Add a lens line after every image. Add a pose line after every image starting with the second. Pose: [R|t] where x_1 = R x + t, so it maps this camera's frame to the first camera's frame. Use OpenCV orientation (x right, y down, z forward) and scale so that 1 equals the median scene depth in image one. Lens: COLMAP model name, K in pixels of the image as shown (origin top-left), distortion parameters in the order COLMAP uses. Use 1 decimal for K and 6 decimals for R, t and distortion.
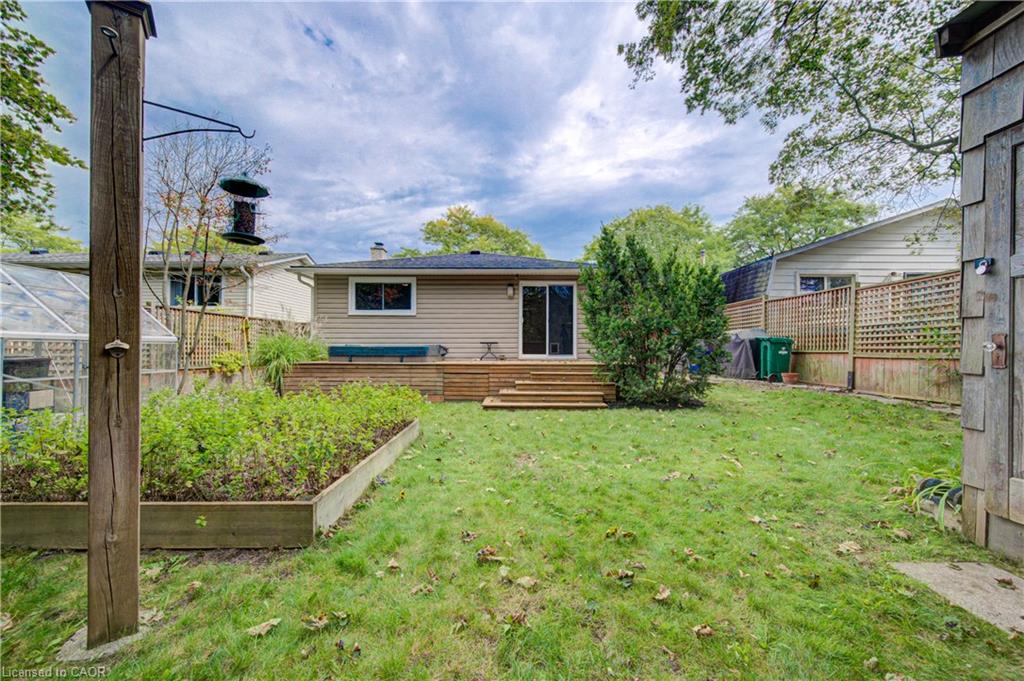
lens RADIAL K [[404.5, 0, 513.7], [0, 404.5, 331.4], [0, 0, 1]] dist [-0.000802, -0.001012]
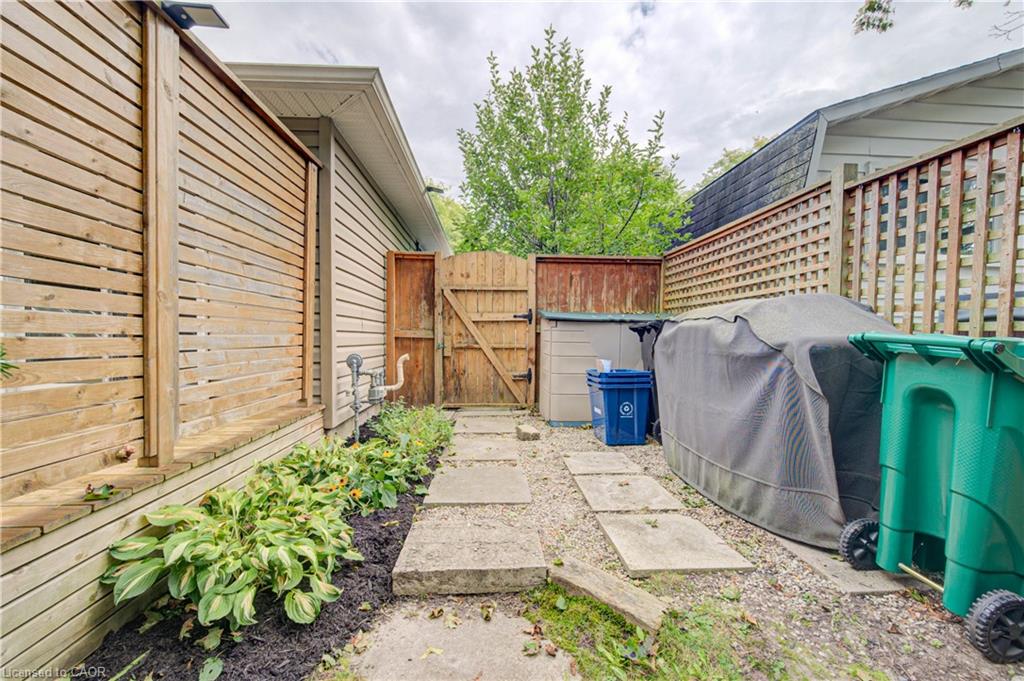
lens RADIAL K [[404.5, 0, 513.3], [0, 404.5, 335.3], [0, 0, 1]] dist [-0.000802, -0.001012]
pose [[0.997750, 0.000395, 0.067048, 0.587083], [-0.003291, 0.999066, 0.043082, 0.010504], [-0.066969, -0.043205, 0.996819, 1.119210]]
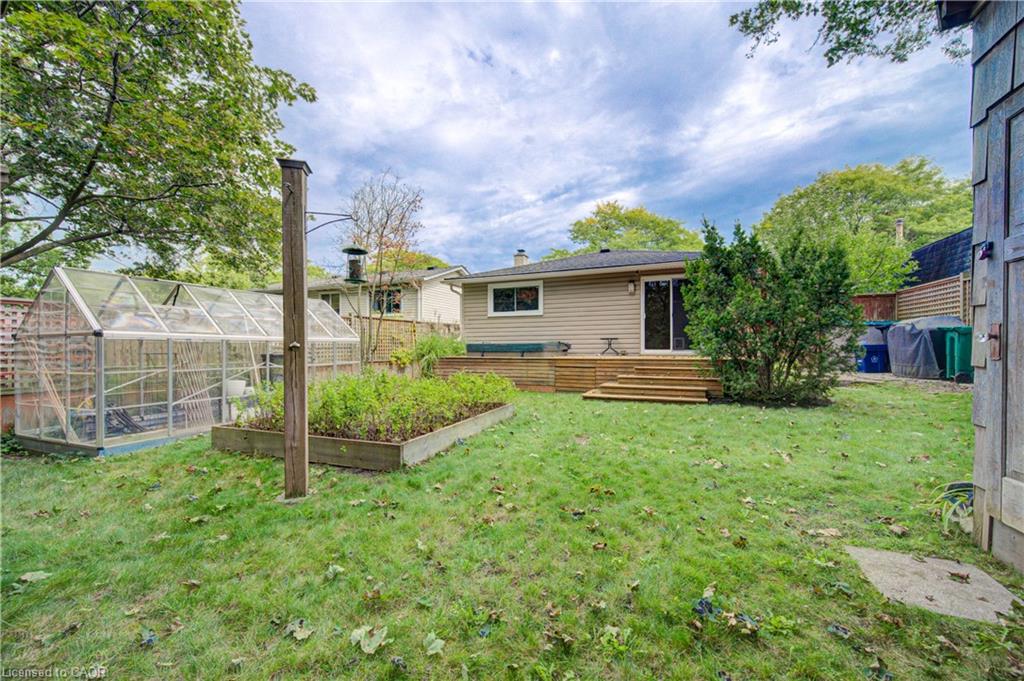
lens RADIAL K [[404.5, 0, 515.9], [0, 404.5, 347.6], [0, 0, 1]] dist [-0.000802, -0.001012]
pose [[0.927863, -0.006795, -0.372860, 0.155994], [0.025892, 0.998595, 0.046234, -0.004625], [0.372022, -0.052553, 0.926735, -0.081504]]
